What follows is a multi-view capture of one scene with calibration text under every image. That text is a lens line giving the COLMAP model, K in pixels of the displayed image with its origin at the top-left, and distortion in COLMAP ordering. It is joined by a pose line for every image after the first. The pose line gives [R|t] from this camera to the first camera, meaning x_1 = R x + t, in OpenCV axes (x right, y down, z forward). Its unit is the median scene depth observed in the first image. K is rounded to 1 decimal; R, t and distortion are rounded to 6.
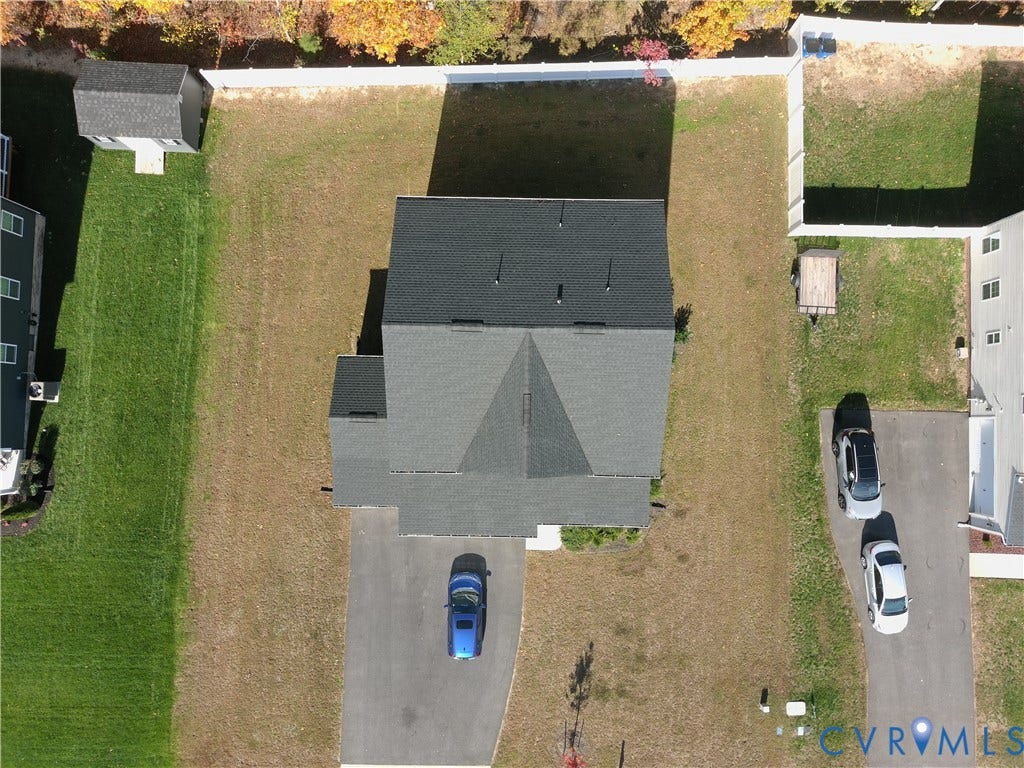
lens RADIAL K [[724.6, 0, 512.0], [0, 724.6, 384.0], [0, 0, 1]] dist [0.009471, -0.035730]
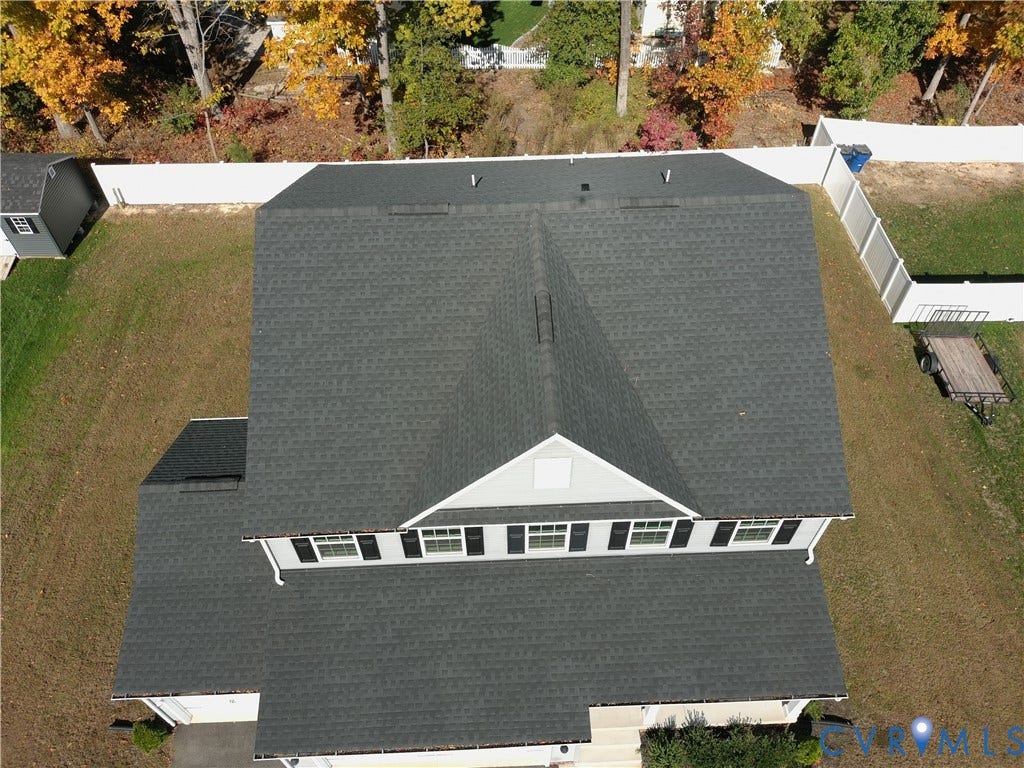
lens RADIAL K [[758.1, 0, 515.0], [0, 758.1, 384.1], [0, 0, 1]] dist [-0.004318, -0.005736]
pose [[0.998235, -0.045557, 0.038089, -0.014005], [0.059262, 0.804999, -0.590309, 0.263542], [-0.003769, 0.591524, 0.806278, 0.466378]]
